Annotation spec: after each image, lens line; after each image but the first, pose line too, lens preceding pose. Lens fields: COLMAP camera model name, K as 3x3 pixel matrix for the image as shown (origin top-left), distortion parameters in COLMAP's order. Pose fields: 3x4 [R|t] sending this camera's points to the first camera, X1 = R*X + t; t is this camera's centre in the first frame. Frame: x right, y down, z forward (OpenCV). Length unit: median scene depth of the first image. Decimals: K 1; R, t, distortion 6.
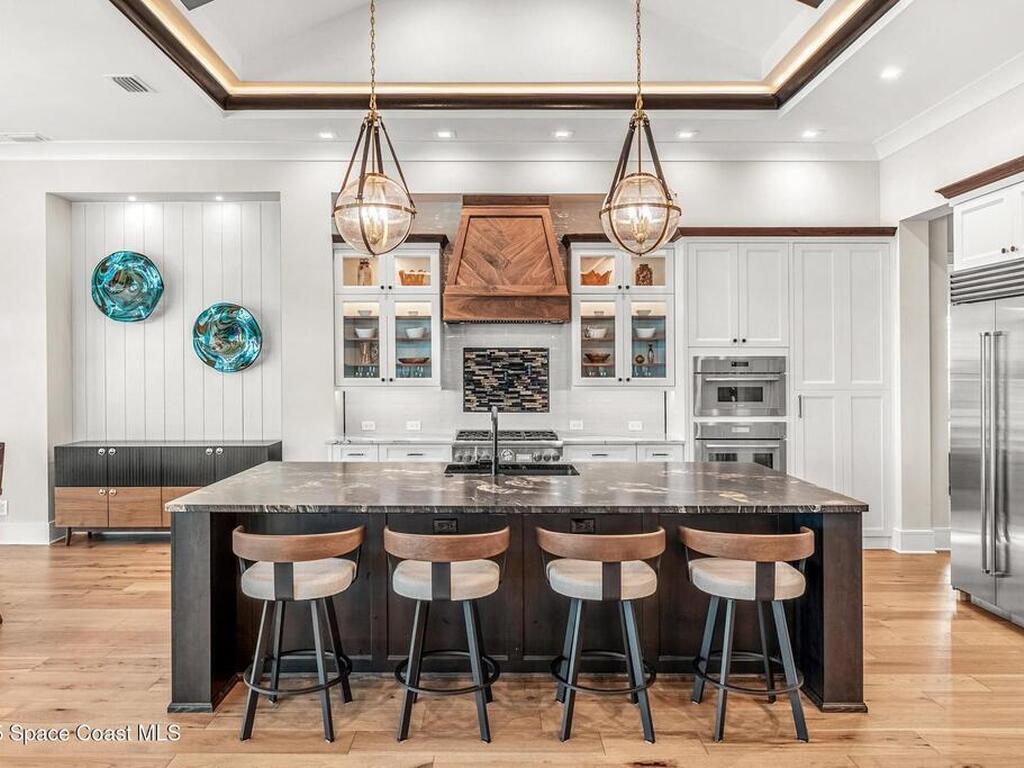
lens RADIAL K [[691.2, 0, 512.0], [0, 691.2, 384.0], [0, 0, 1]] dist [0.005643, -0.078145]
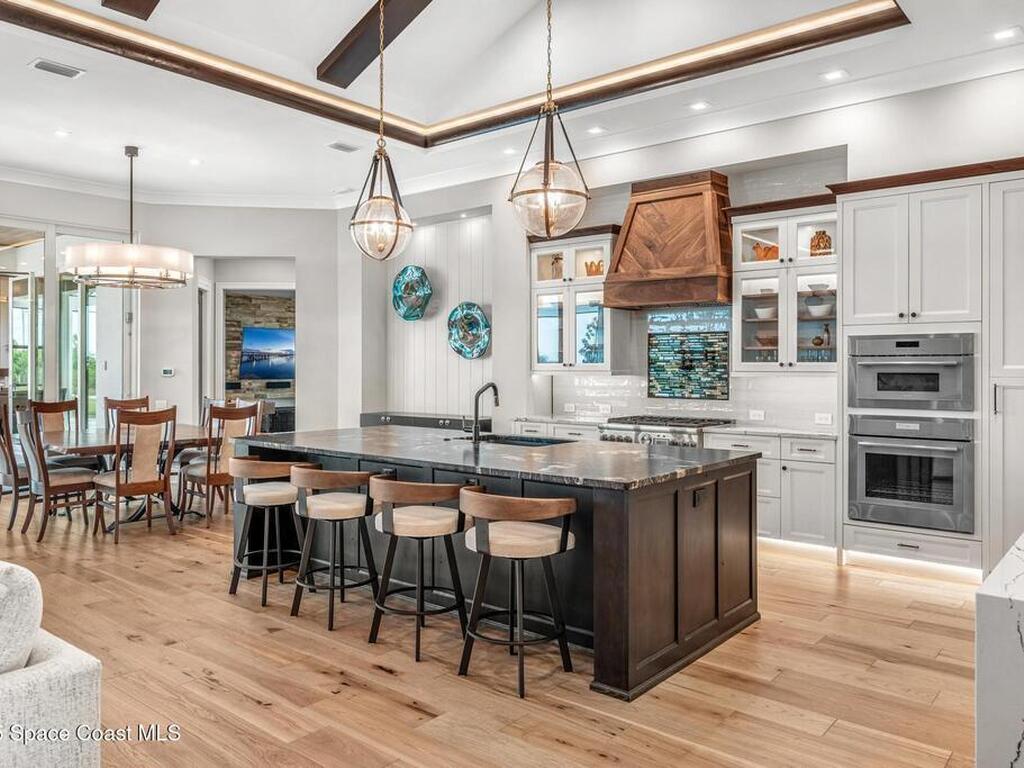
lens RADIAL K [[778.4, 0, 512.0], [0, 778.4, 384.0], [0, 0, 1]] dist [-0.012639, -0.000535]
pose [[0.773573, 0.011110, -0.633610, 0.519157], [0.000767, 0.999829, 0.018469, -0.000086], [0.633707, -0.014773, 0.773432, 0.007737]]
